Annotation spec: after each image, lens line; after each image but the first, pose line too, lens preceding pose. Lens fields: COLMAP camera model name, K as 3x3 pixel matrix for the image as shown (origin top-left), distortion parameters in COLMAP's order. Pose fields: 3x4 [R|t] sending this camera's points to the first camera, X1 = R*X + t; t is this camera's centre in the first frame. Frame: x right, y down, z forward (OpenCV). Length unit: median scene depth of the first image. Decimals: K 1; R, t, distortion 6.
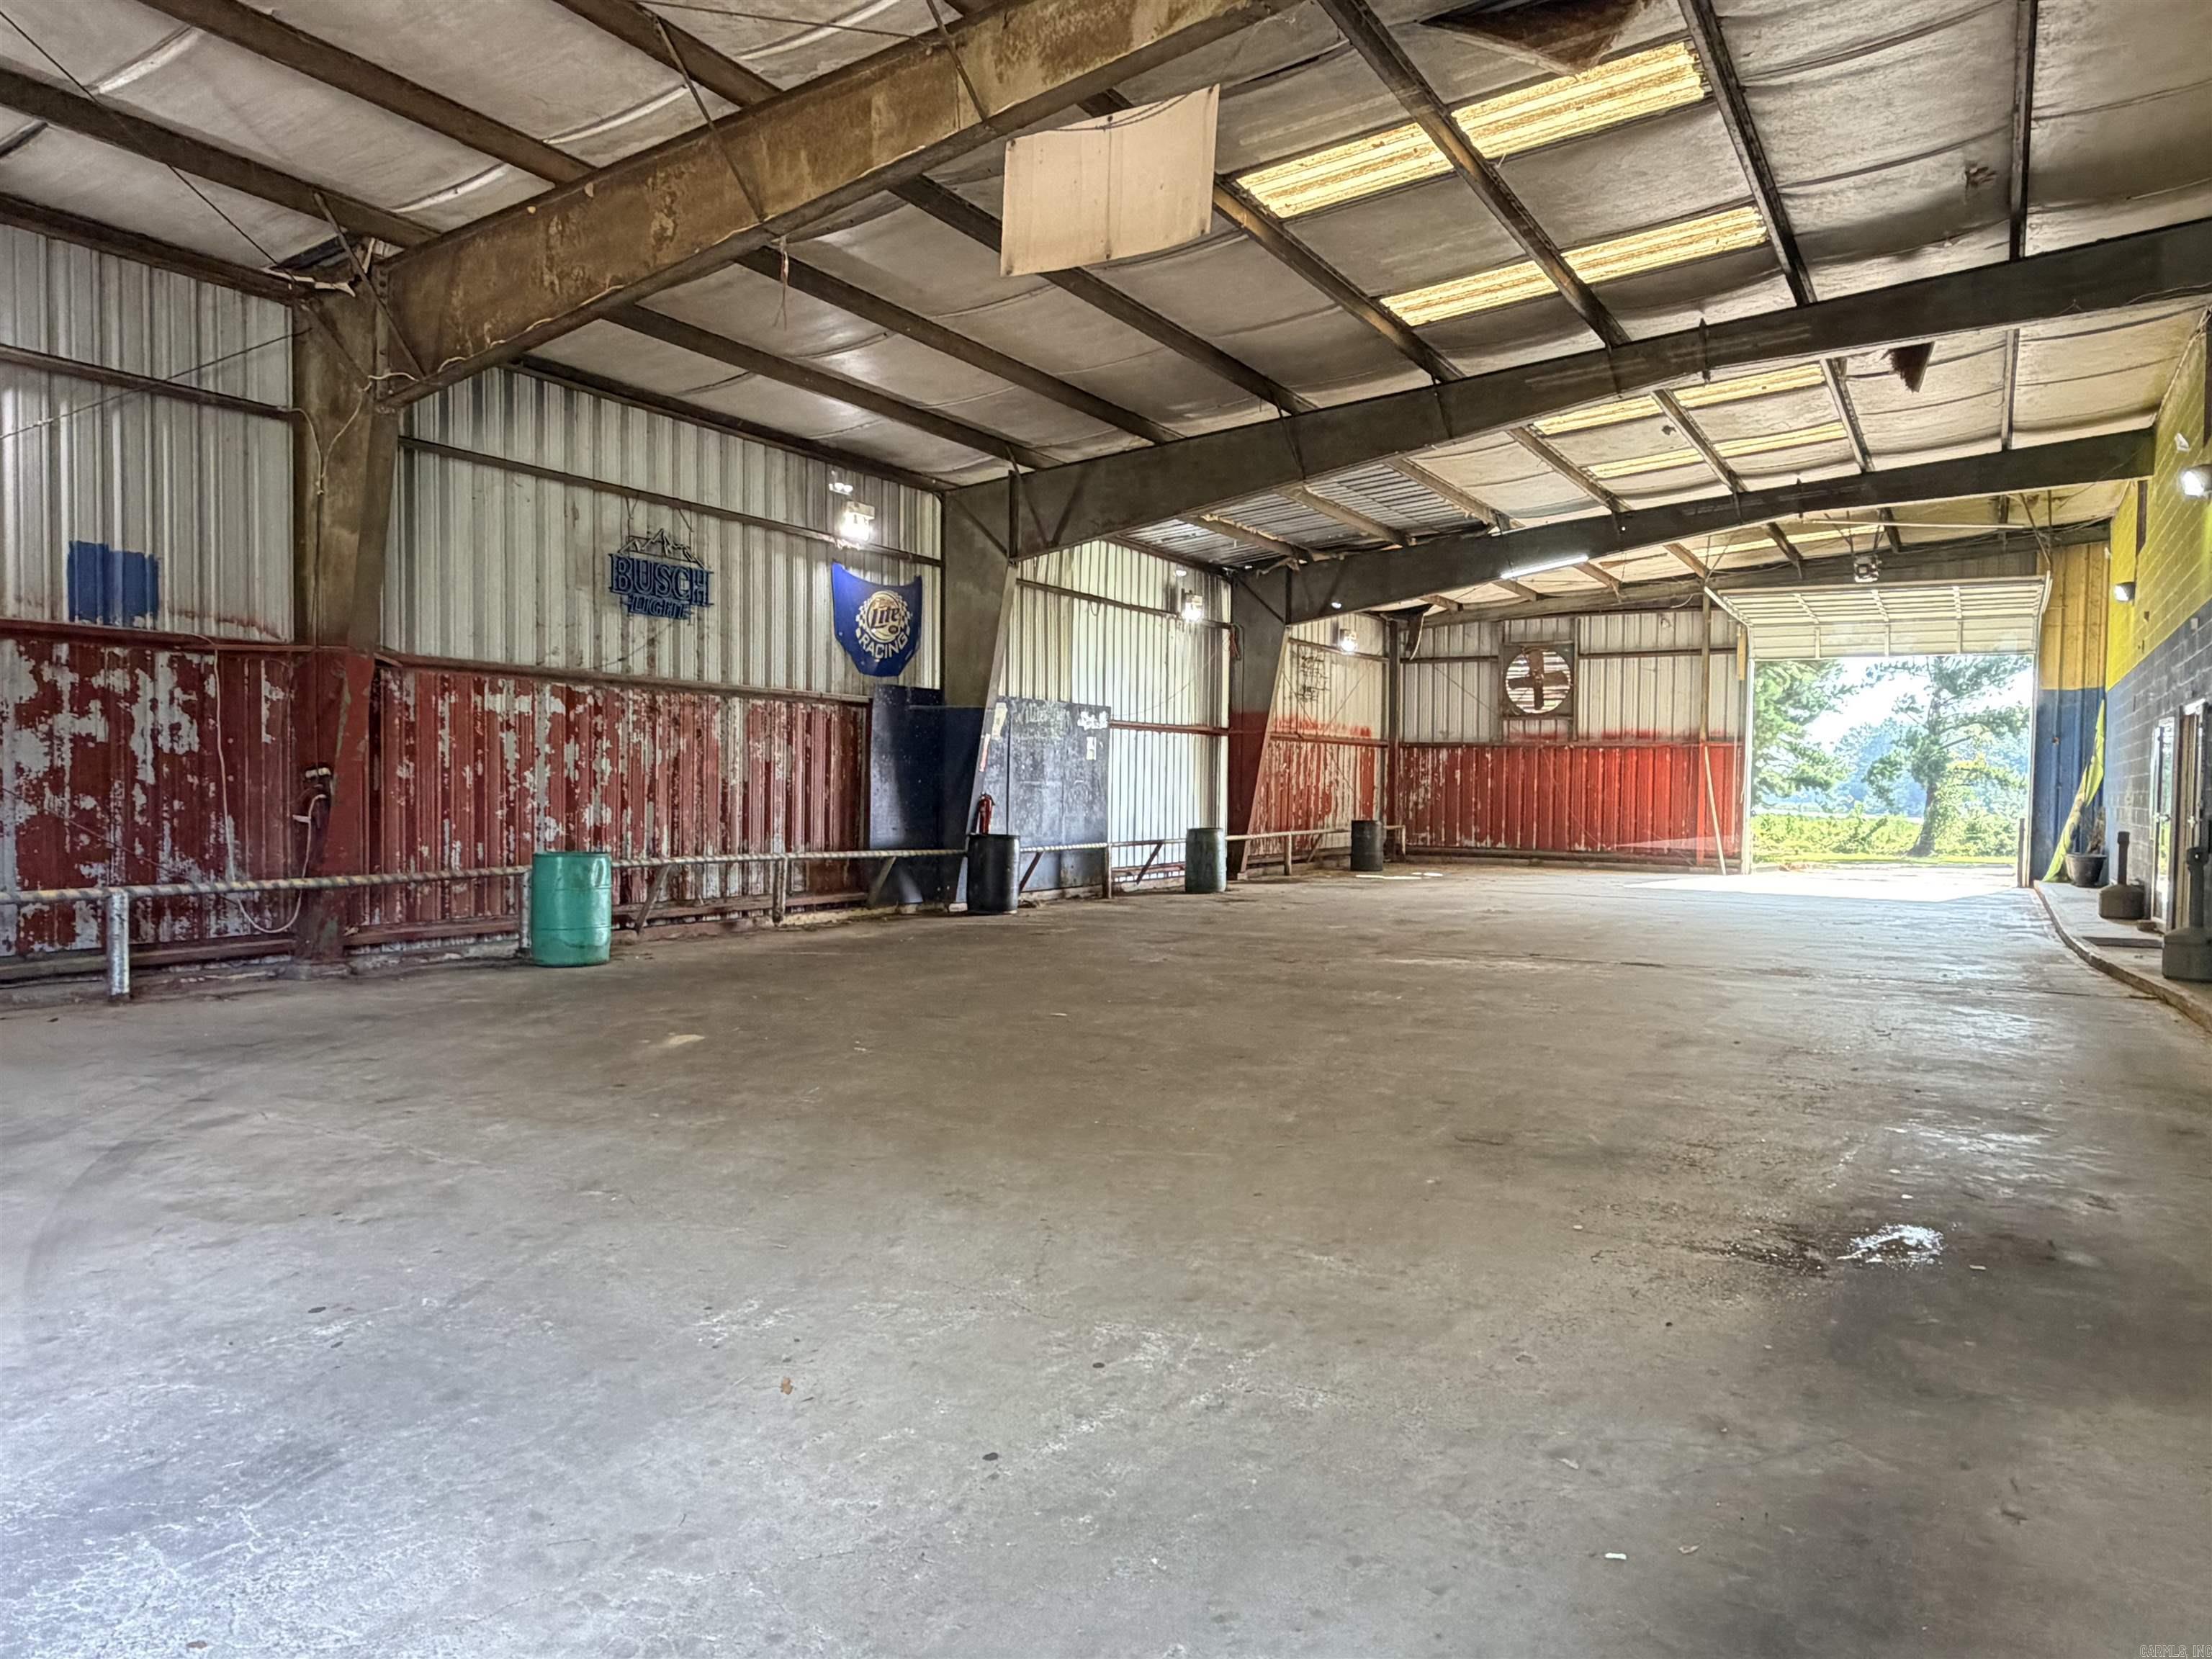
lens RADIAL K [[1478.0, 0, 1105.7], [0, 1478.0, 832.8], [0, 0, 1]] dist [0.001698, 0.000181]
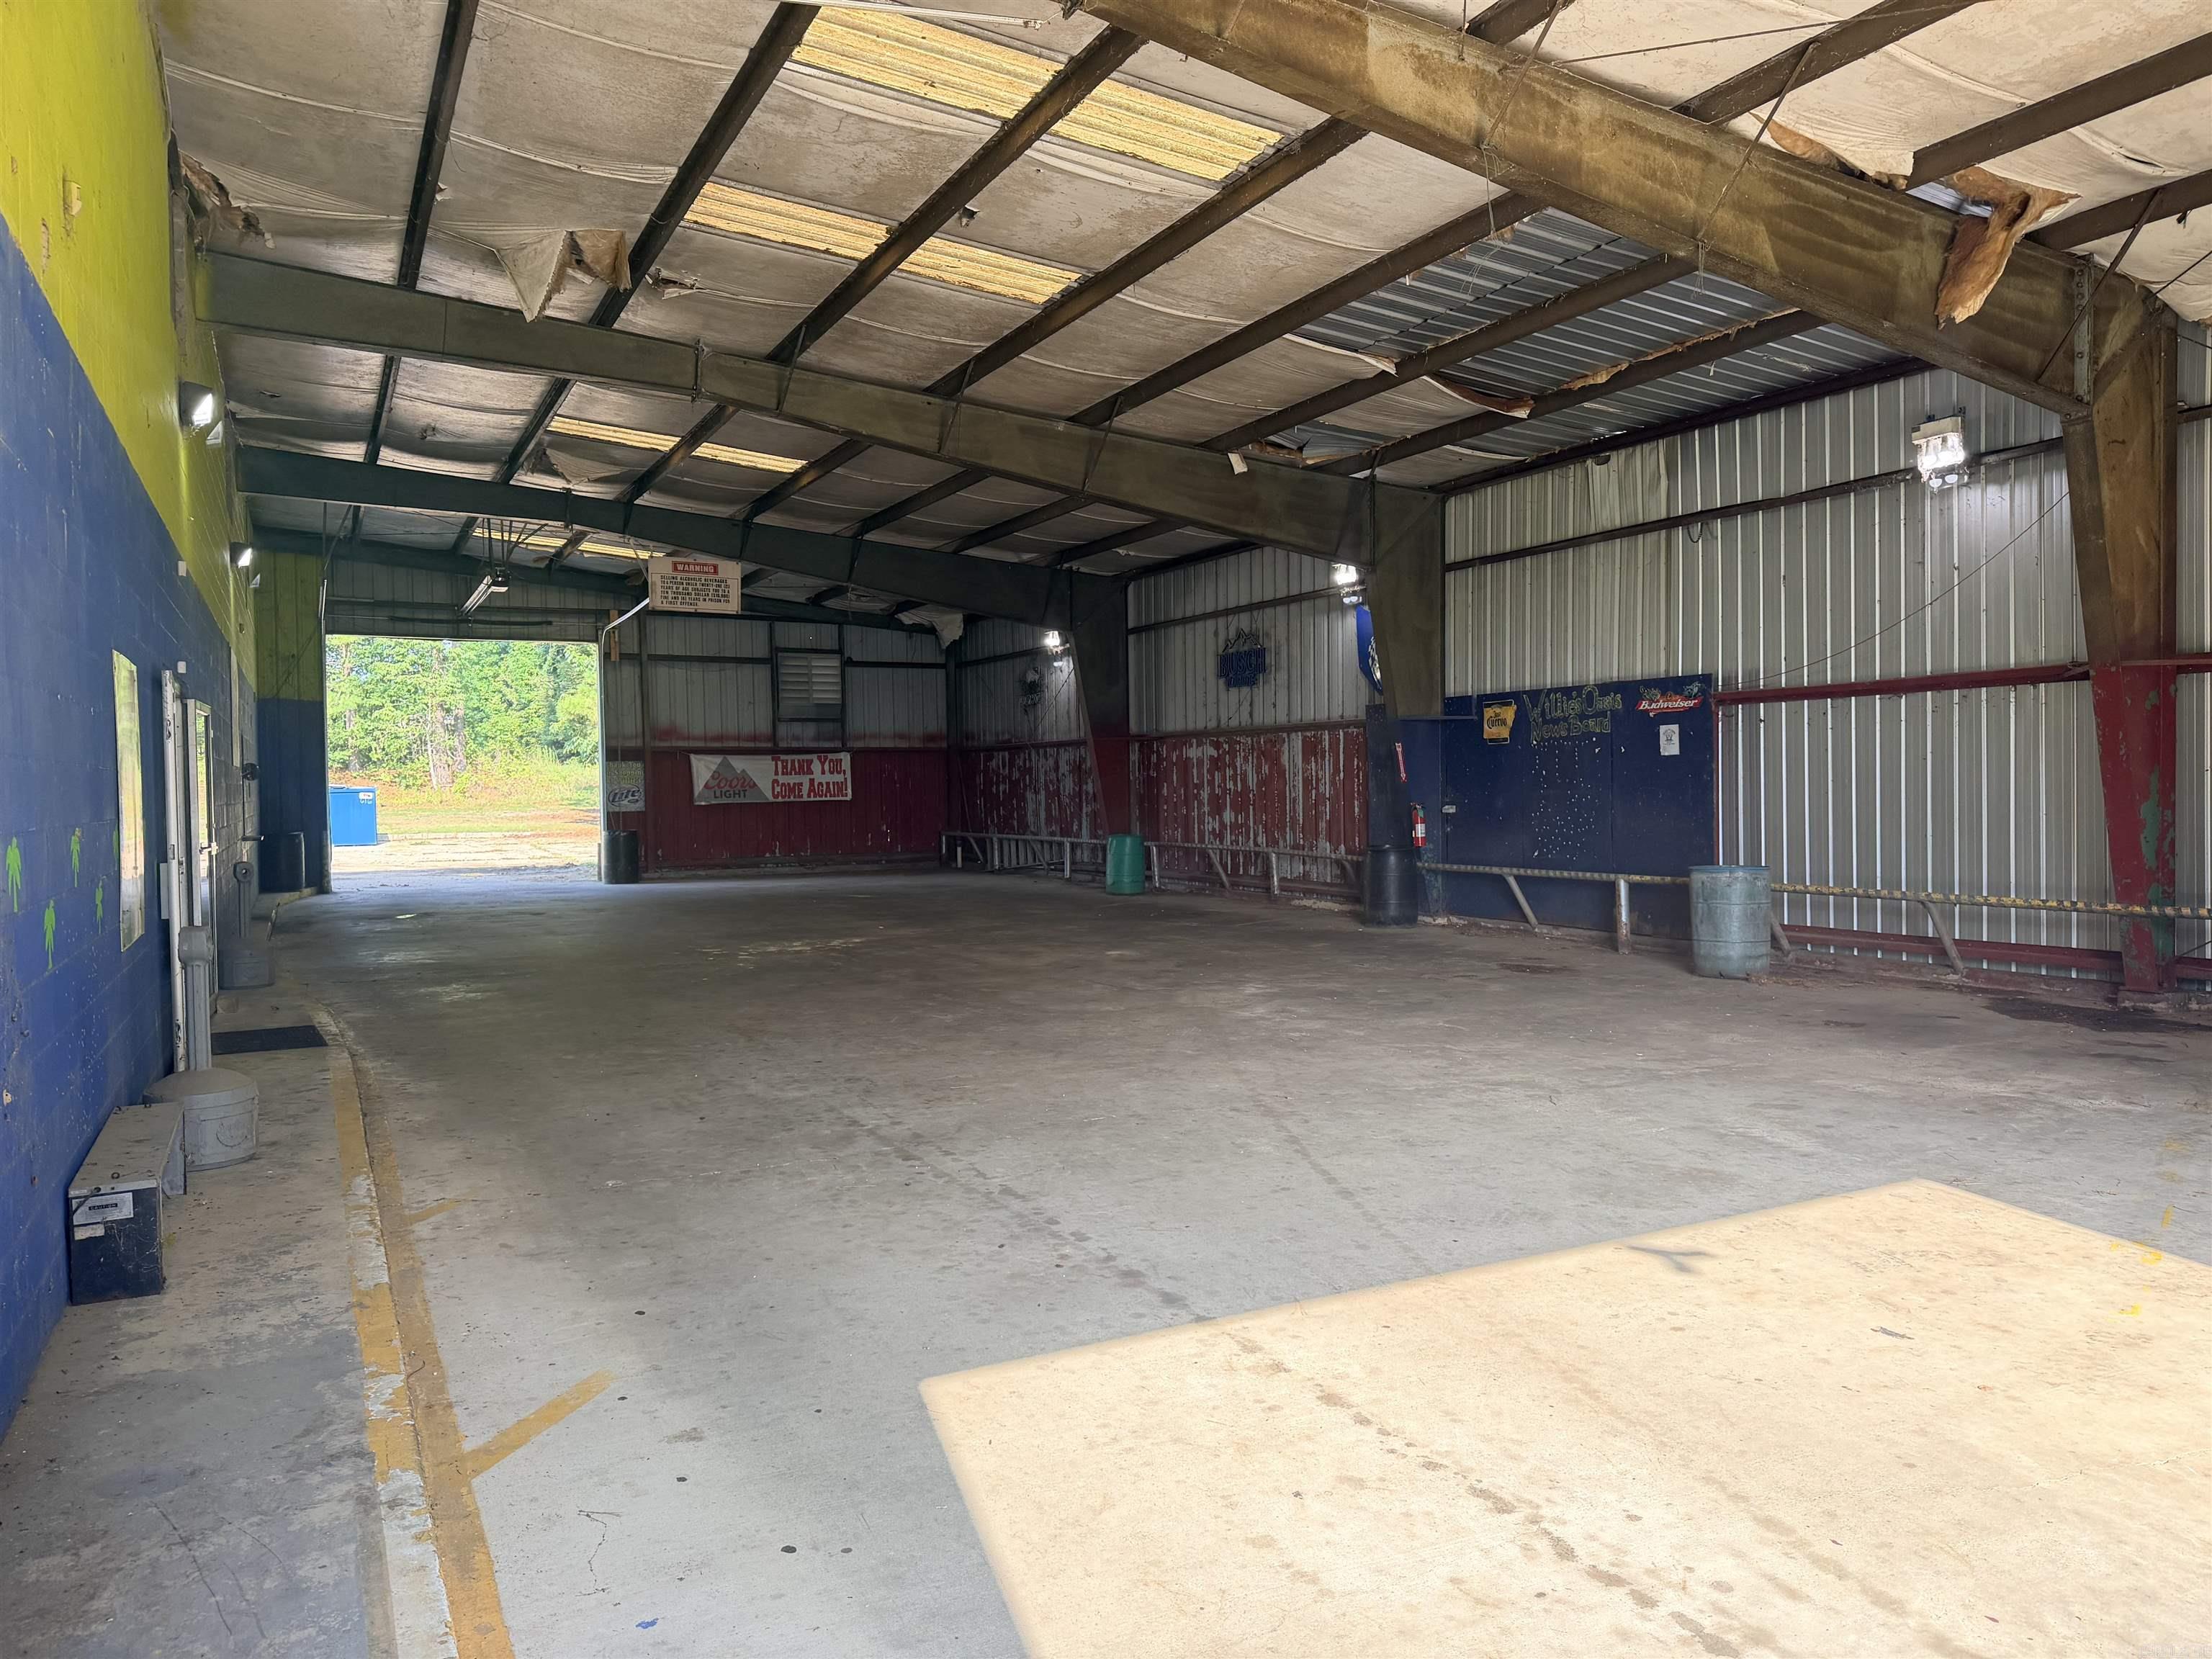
lens RADIAL K [[1561.0, 0, 1105.8], [0, 1561.0, 828.9], [0, 0, 1]] dist [0.044625, -0.066034]
pose [[-0.534288, 0.015508, -0.845160, 1.125365], [-0.023217, 0.999185, 0.033012, -0.049642], [0.844983, 0.037260, -0.533493, 1.737584]]
